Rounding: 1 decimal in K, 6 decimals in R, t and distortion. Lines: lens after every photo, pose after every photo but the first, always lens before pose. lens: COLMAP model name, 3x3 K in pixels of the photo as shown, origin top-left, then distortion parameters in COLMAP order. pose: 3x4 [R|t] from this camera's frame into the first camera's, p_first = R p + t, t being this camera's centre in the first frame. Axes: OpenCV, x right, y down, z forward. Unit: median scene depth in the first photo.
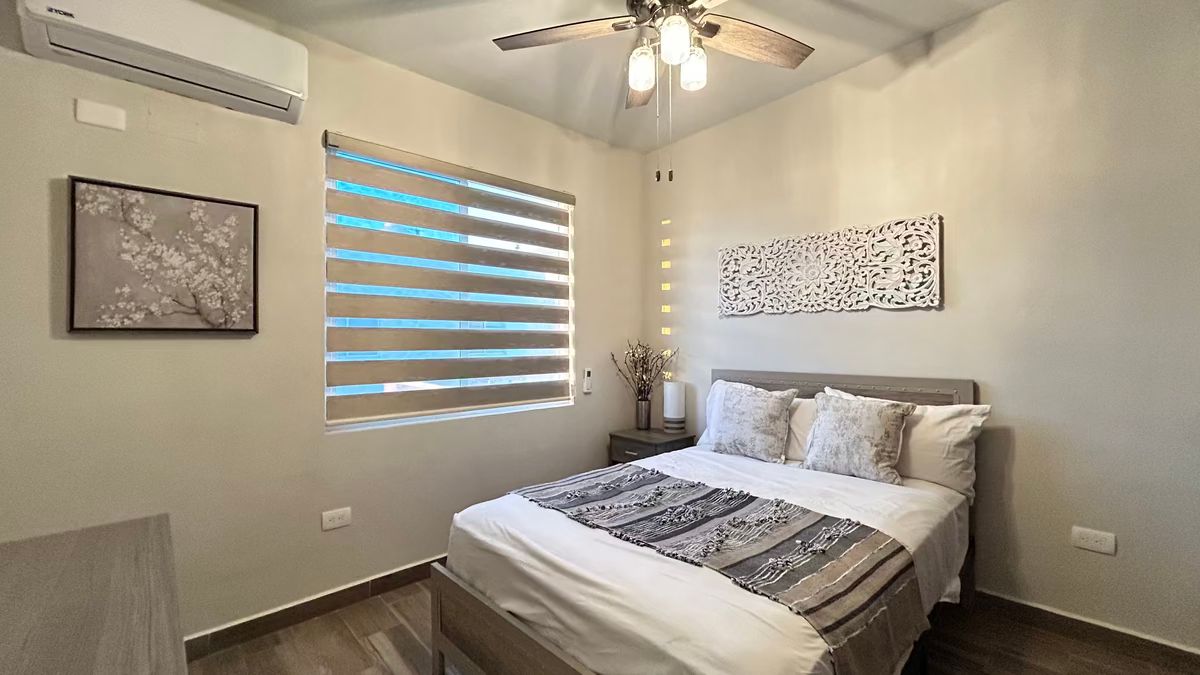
lens RADIAL K [[485.7, 0, 591.6], [0, 485.7, 338.0], [0, 0, 1]] dist [-0.001631, 0.002545]
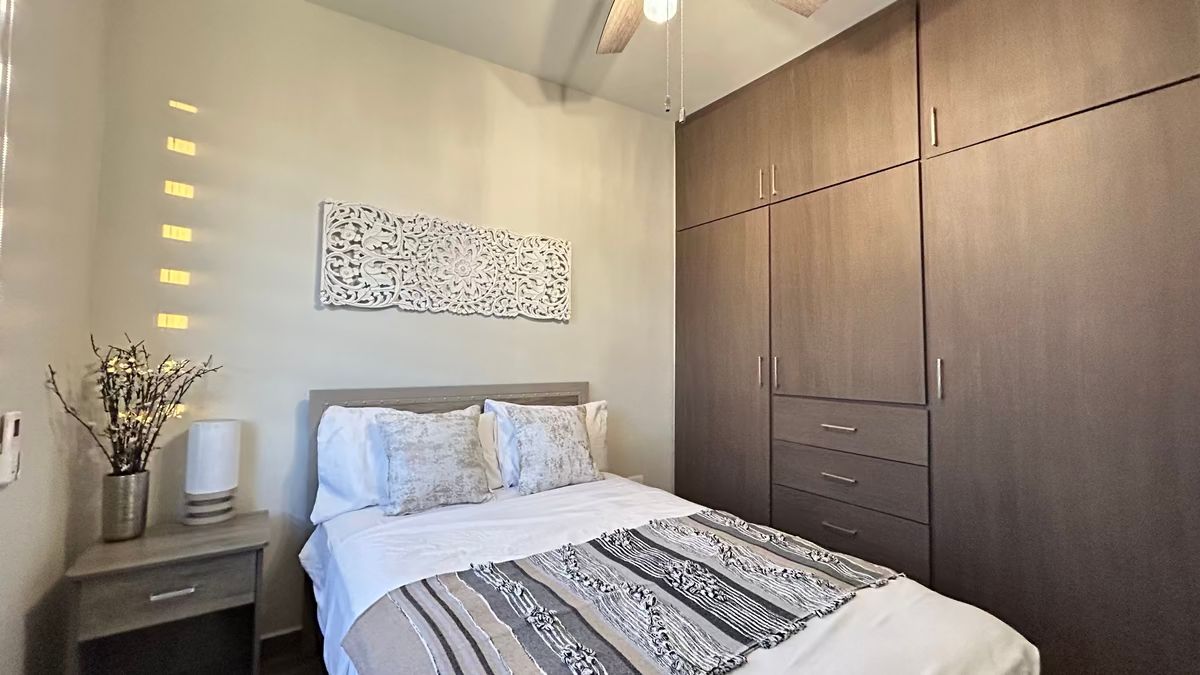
lens RADIAL K [[485.7, 0, 591.6], [0, 485.7, 338.0], [0, 0, 1]] dist [-0.001631, 0.002545]
pose [[0.137652, 0.042745, 0.989558, -0.363199], [-0.016457, 0.999029, -0.040865, 0.020355], [-0.990344, -0.010660, 0.138222, 0.662991]]
